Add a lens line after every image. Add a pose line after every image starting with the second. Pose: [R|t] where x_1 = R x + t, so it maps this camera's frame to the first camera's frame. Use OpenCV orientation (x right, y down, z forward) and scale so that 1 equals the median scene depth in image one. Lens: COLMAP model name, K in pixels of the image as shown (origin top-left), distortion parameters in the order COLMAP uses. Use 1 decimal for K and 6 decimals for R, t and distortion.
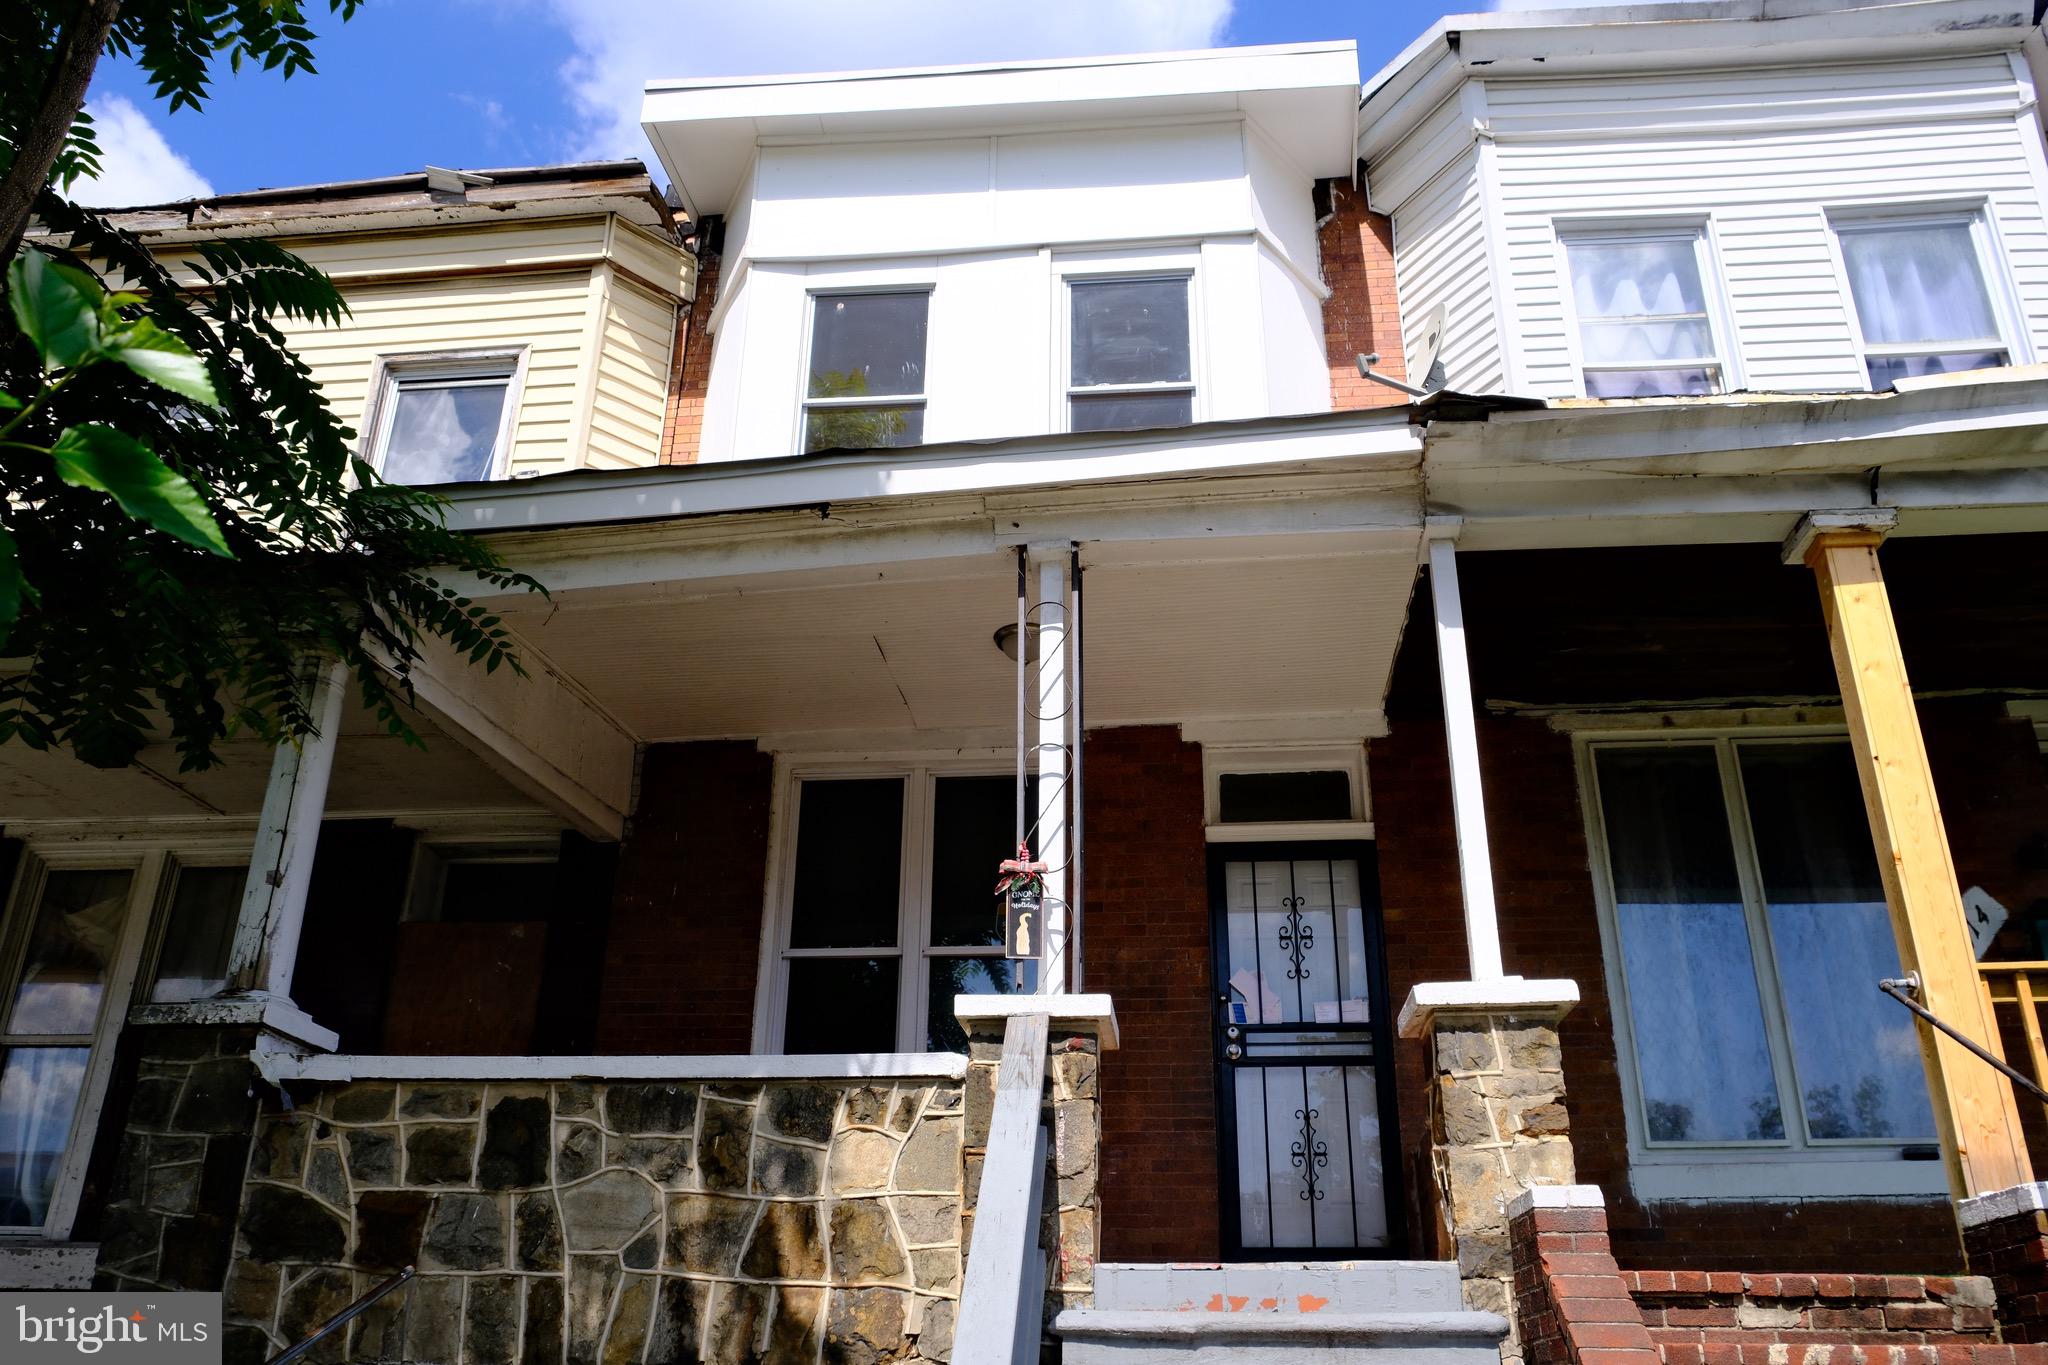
lens RADIAL K [[1579.7, 0, 1034.5], [0, 1579.7, 693.5], [0, 0, 1]] dist [-0.043535, 0.037968]
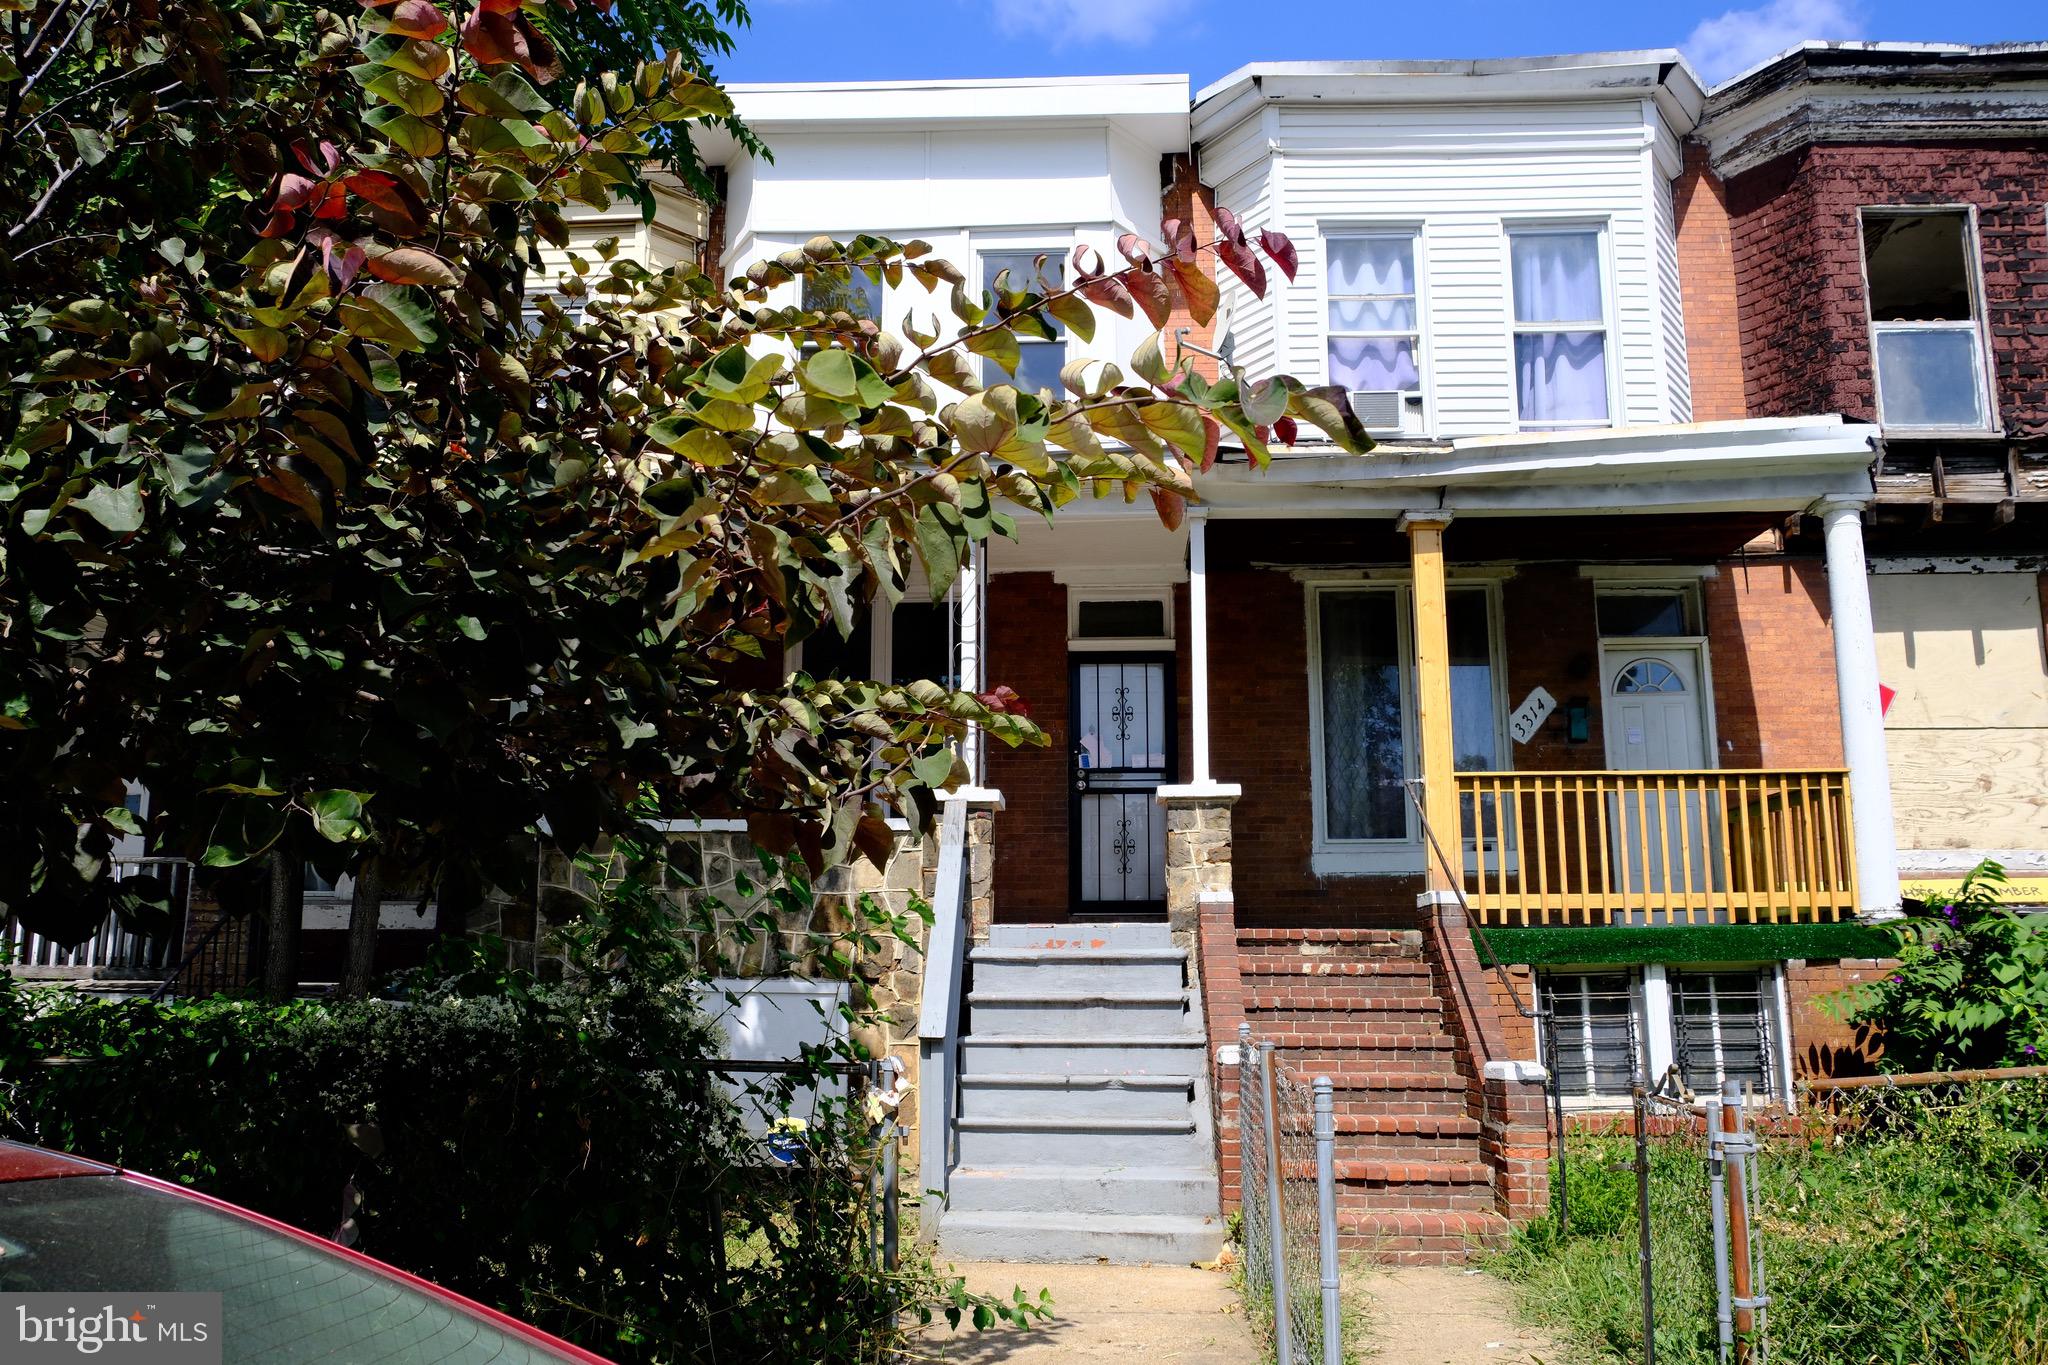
lens RADIAL K [[1579.7, 0, 1017.2], [0, 1579.7, 678.2], [0, 0, 1]] dist [-0.043535, 0.037968]
pose [[0.999264, -0.003126, 0.038233, -0.001889], [-0.006024, 0.971517, 0.236891, -0.270394], [-0.037885, -0.236947, 0.970784, -0.565566]]
